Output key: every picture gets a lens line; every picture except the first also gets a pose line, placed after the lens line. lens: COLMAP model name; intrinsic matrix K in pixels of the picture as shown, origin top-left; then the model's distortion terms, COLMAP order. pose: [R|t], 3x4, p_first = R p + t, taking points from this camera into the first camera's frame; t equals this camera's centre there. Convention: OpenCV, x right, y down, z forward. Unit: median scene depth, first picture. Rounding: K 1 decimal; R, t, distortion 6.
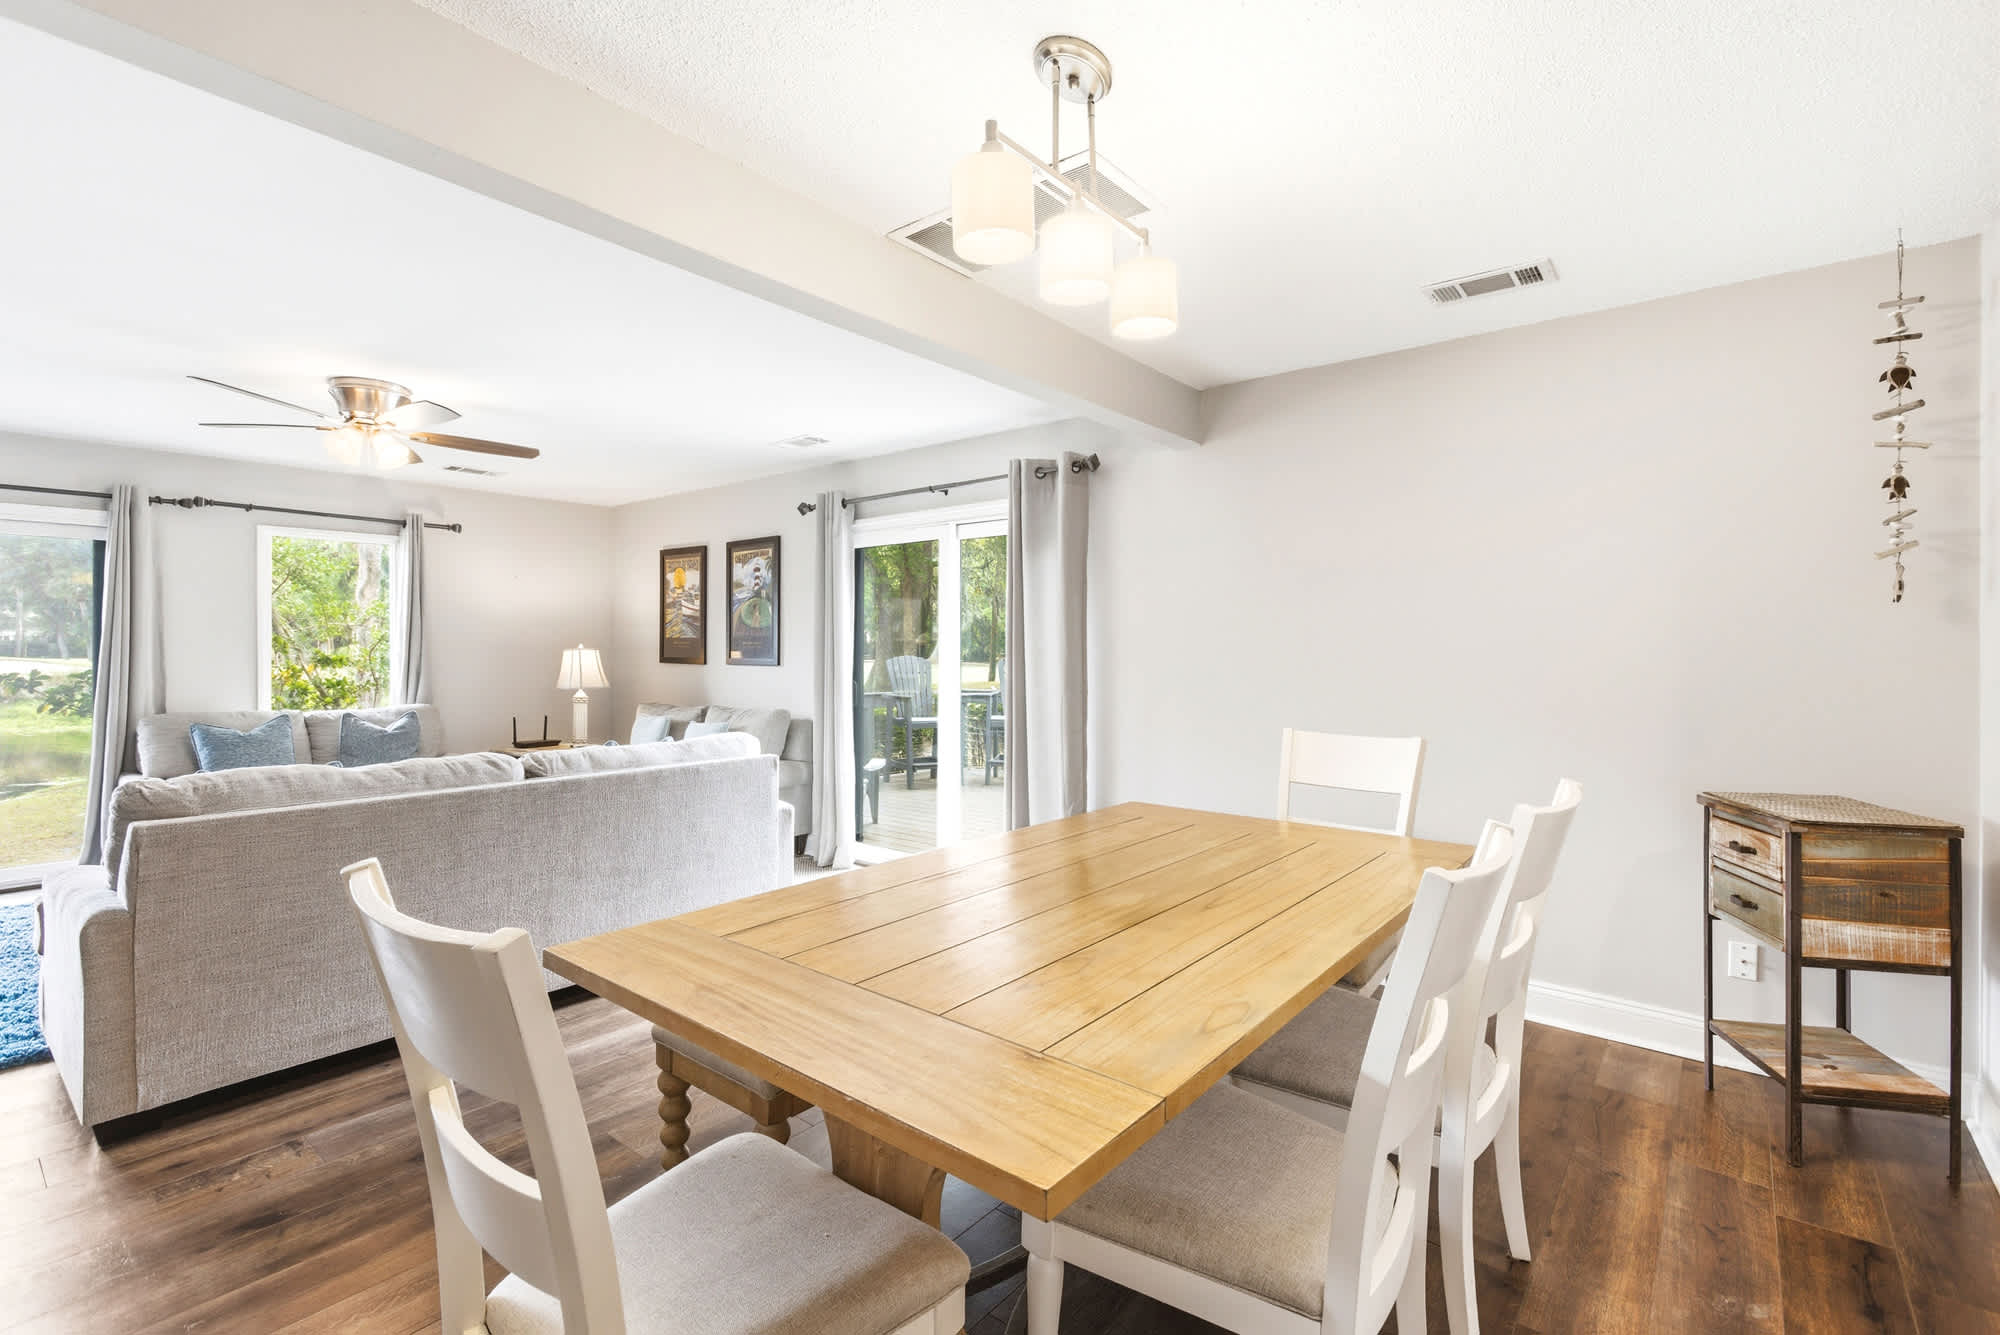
lens RADIAL K [[899.3, 0, 1006.7], [0, 899.3, 660.3], [0, 0, 1]] dist [-0.000845, 0.000014]
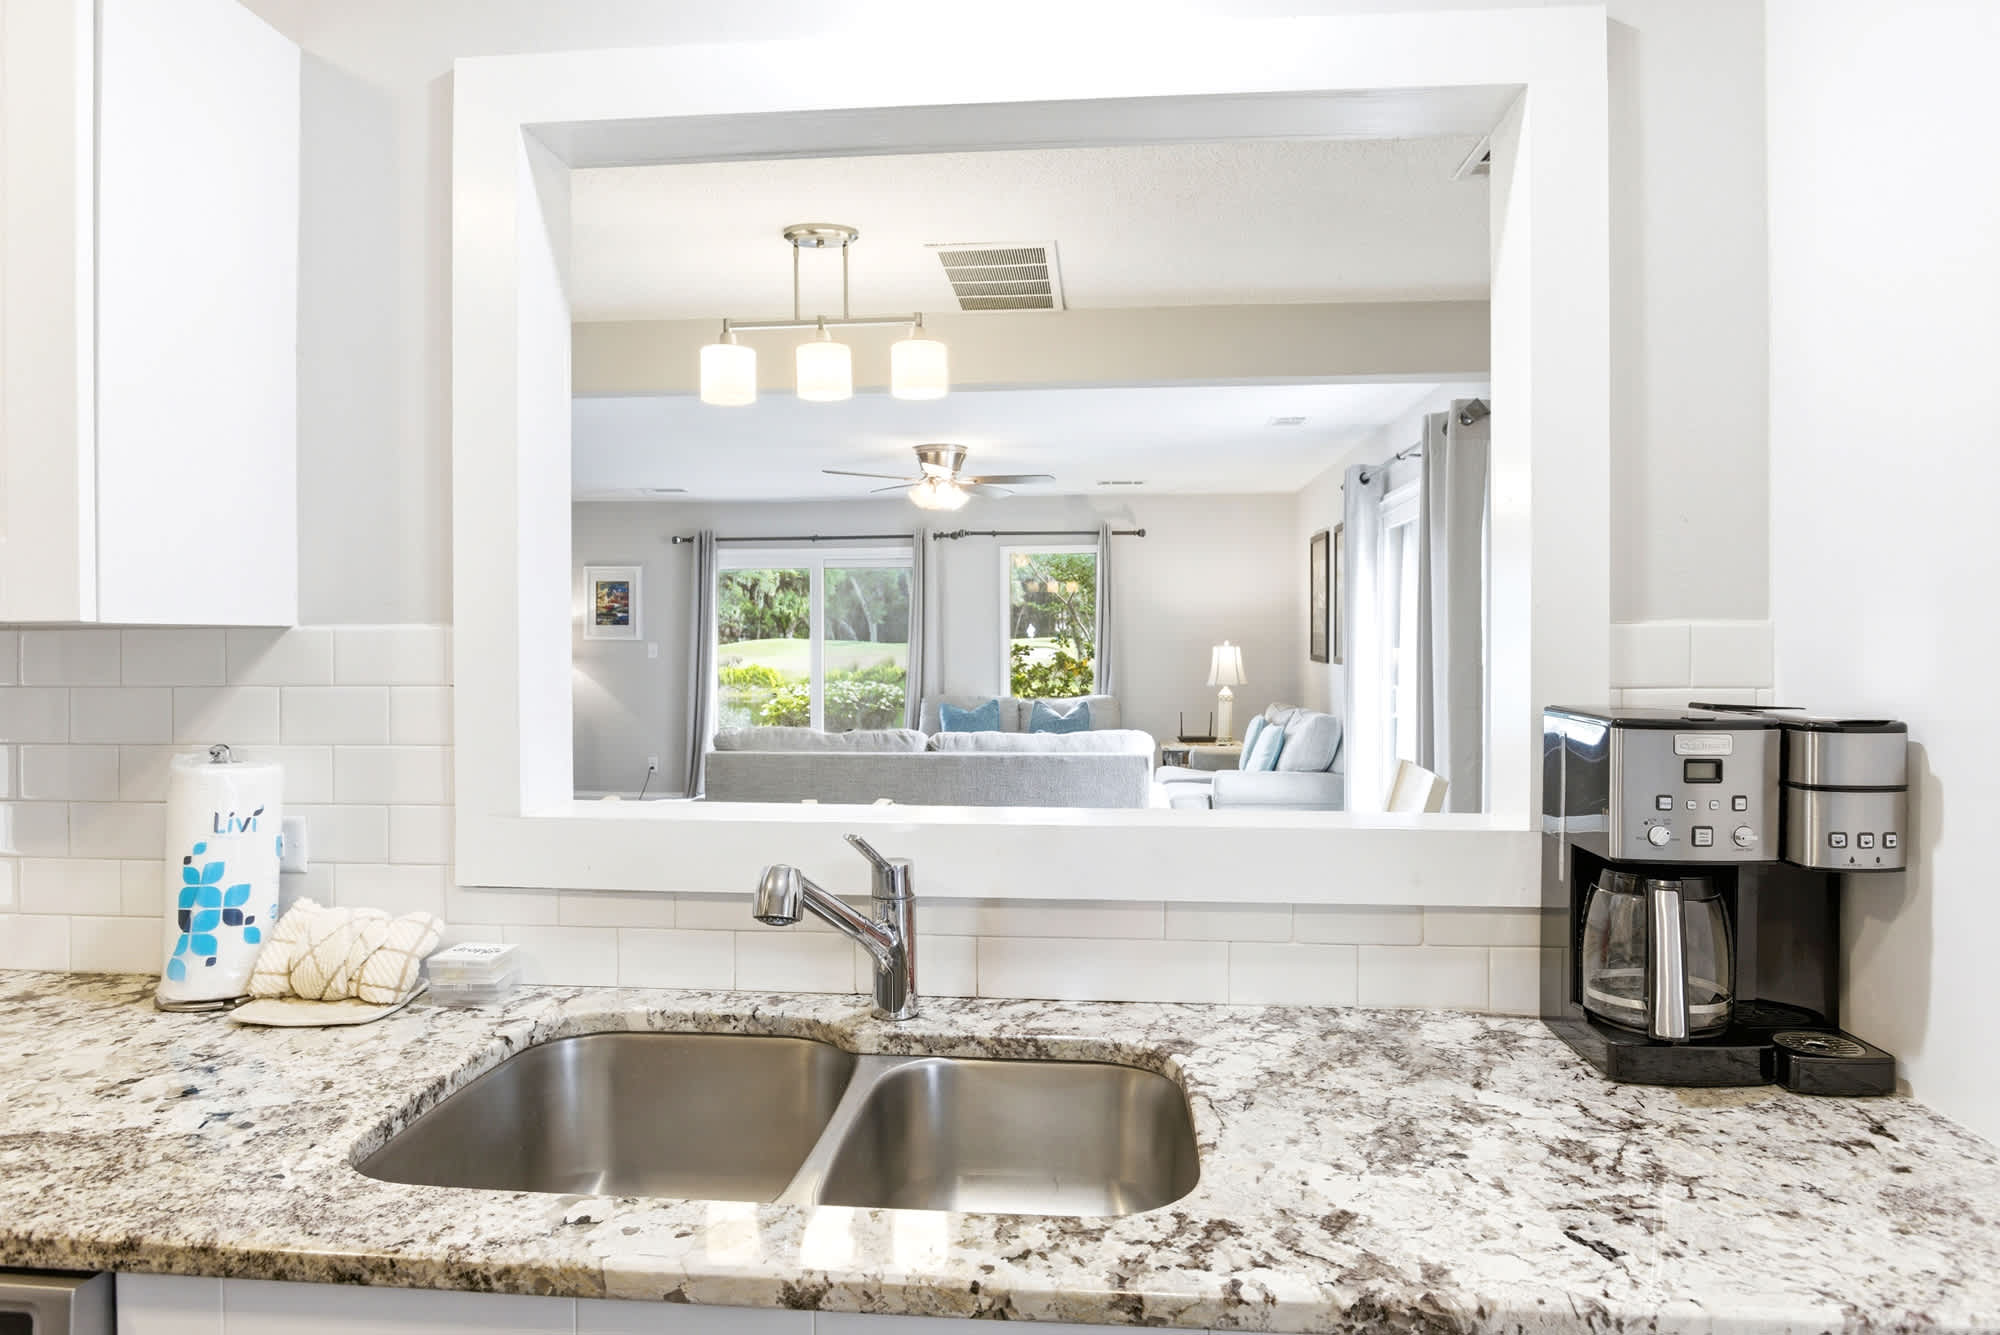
lens RADIAL K [[1190.7, 0, 1000.0], [0, 1190.7, 667.5], [0, 0, 1]] dist [-0.026133, 0.001346]
pose [[0.563893, 0.017441, -0.825664, 0.500847], [-0.005566, 0.999835, 0.017318, -0.010603], [0.825829, -0.005170, 0.563897, 0.060831]]
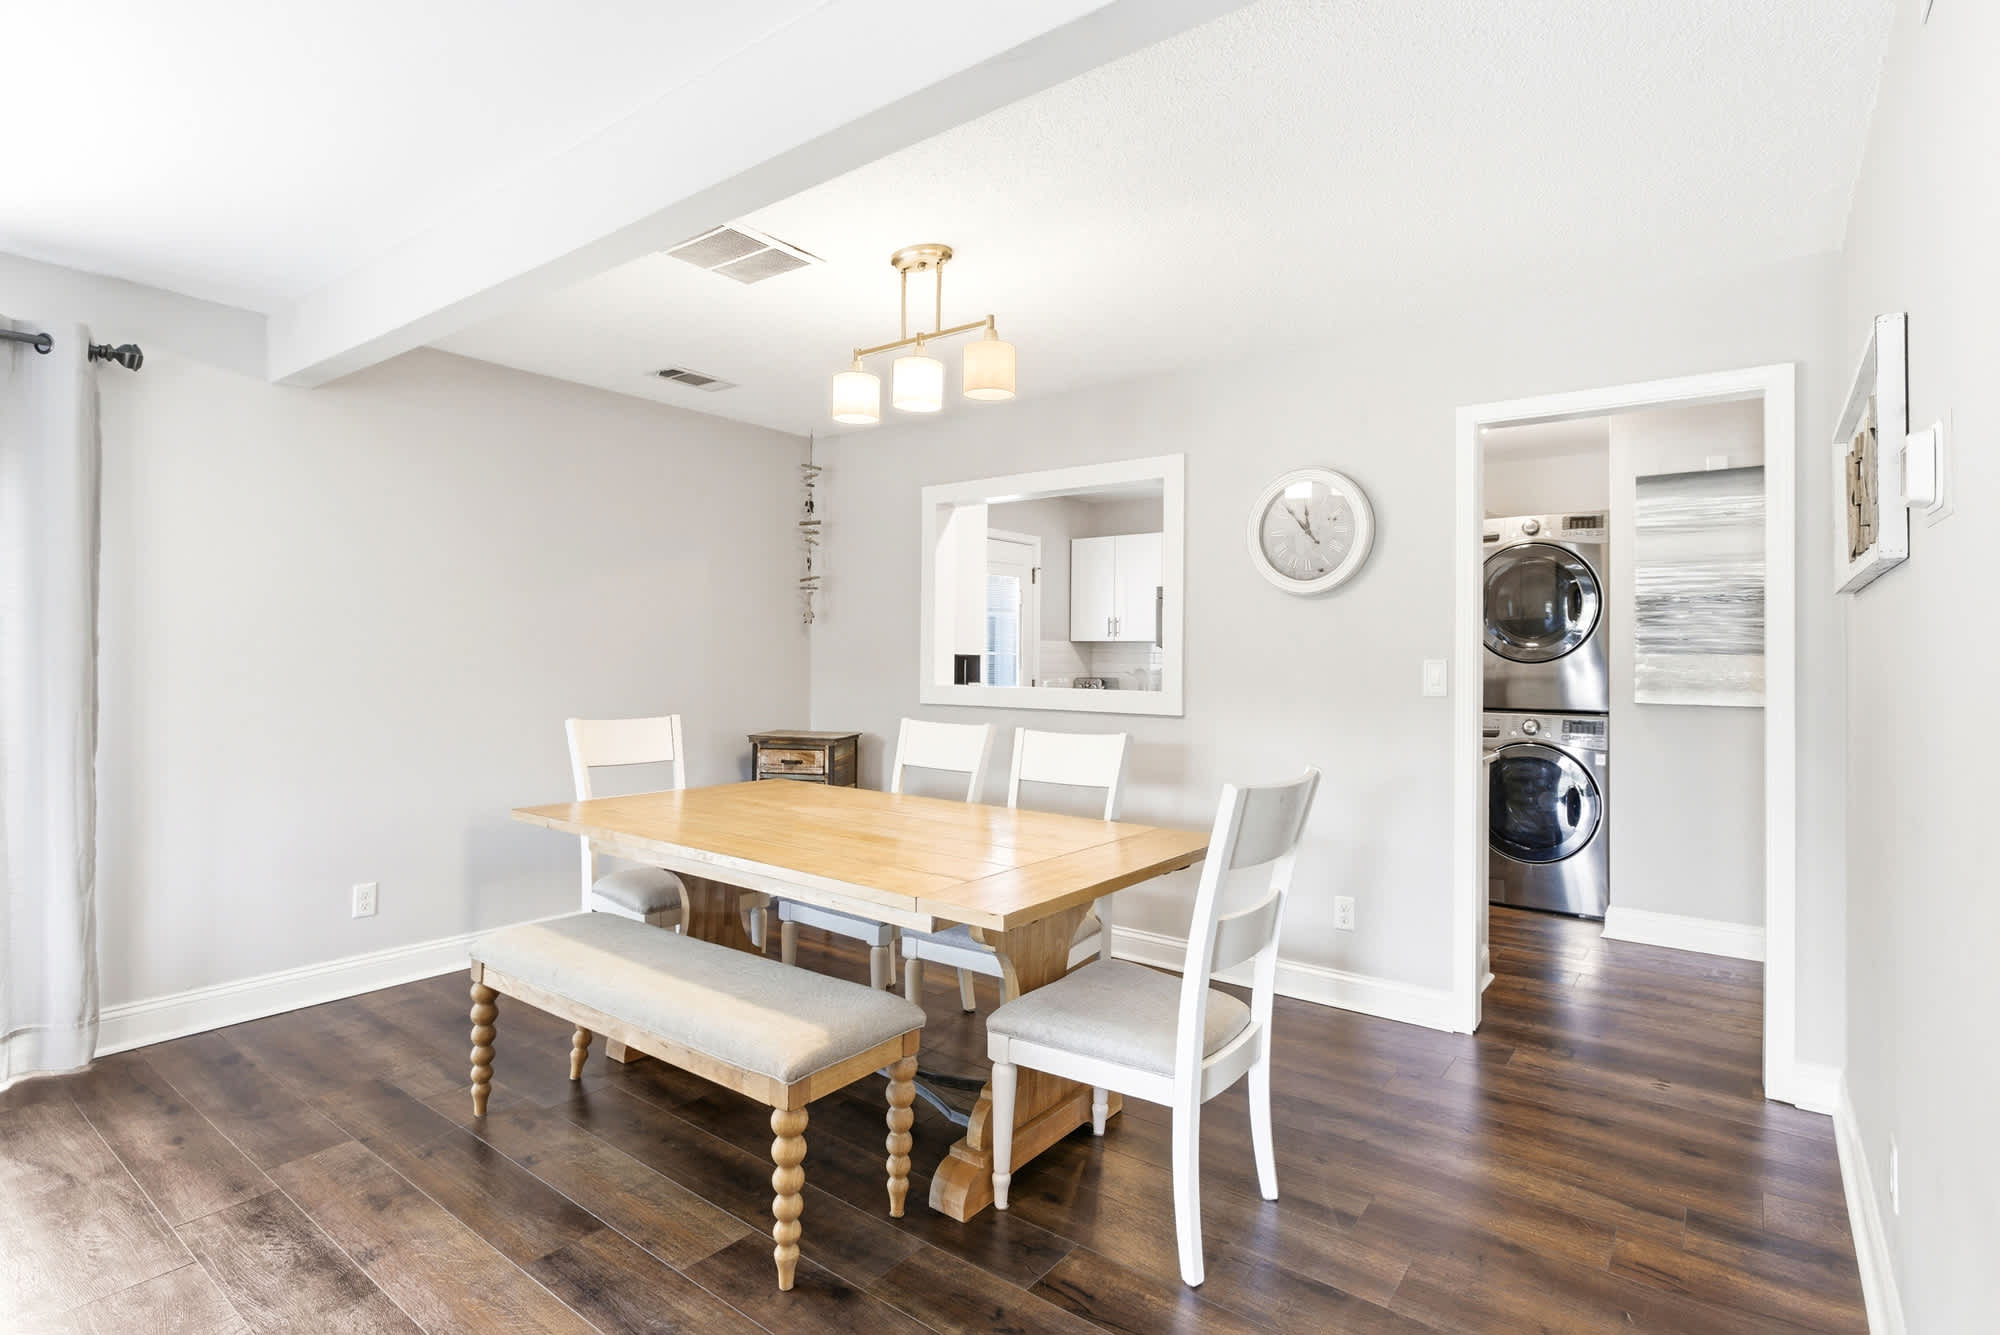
lens RADIAL K [[971.9, 0, 1004.3], [0, 971.9, 654.7], [0, 0, 1]] dist [-0.002533, 0.000205]
pose [[-0.038675, -0.002835, 0.999248, -0.457581], [0.002221, 0.999993, 0.002923, -0.001885], [-0.999249, 0.002332, -0.038668, 0.282445]]
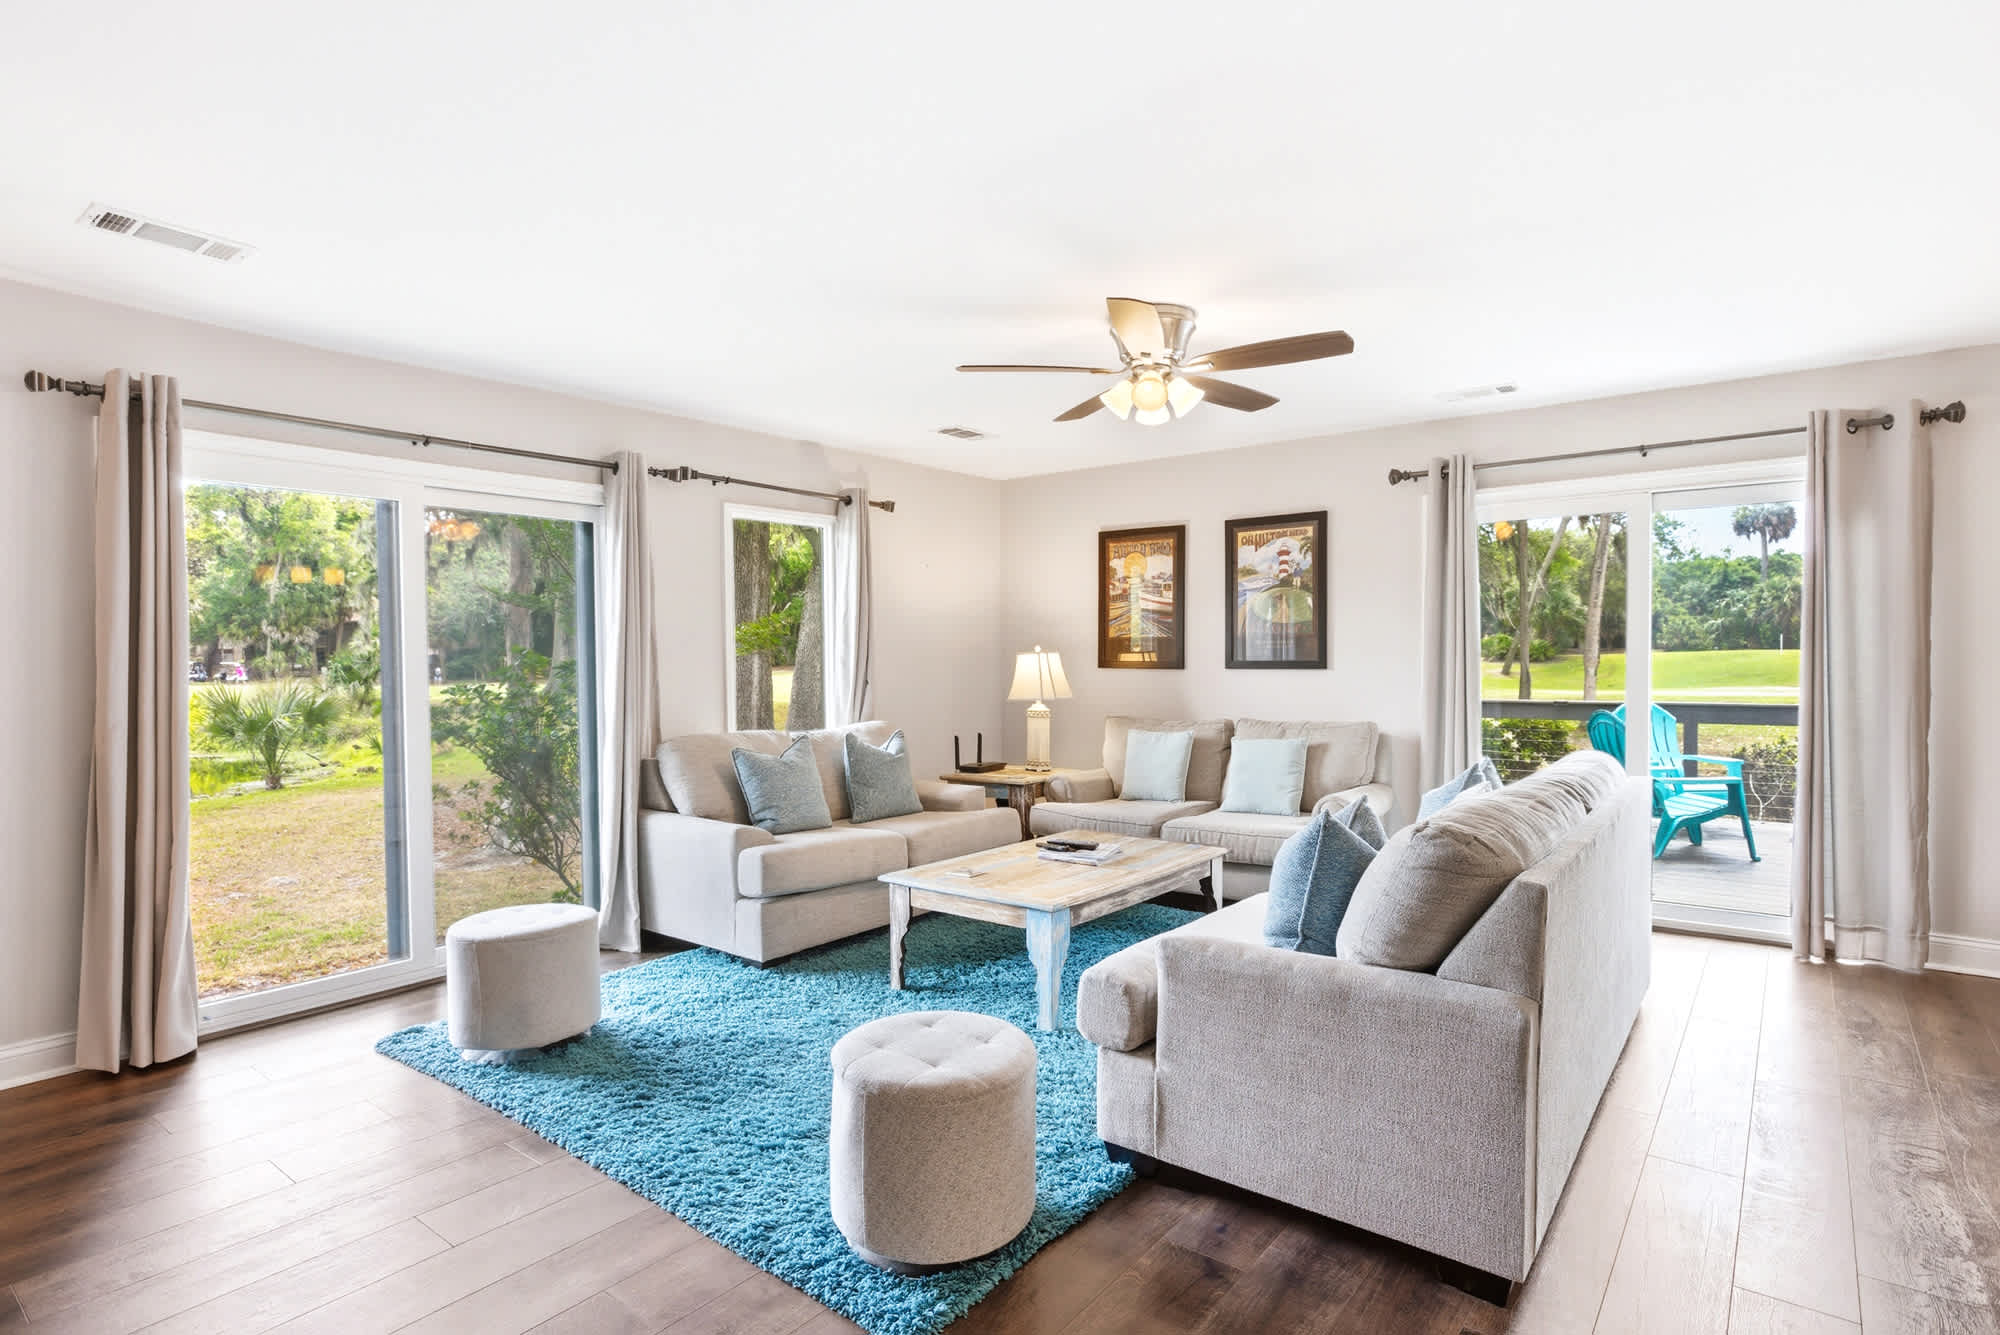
lens RADIAL K [[1012.7, 0, 999.9], [0, 1012.7, 668.9], [0, 0, 1]] dist [-0.001944, -0.000127]
pose [[0.999796, -0.011556, 0.016545, -0.561784], [0.011476, 0.999922, 0.004934, -0.002023], [-0.016601, -0.004743, 0.999851, 0.076260]]
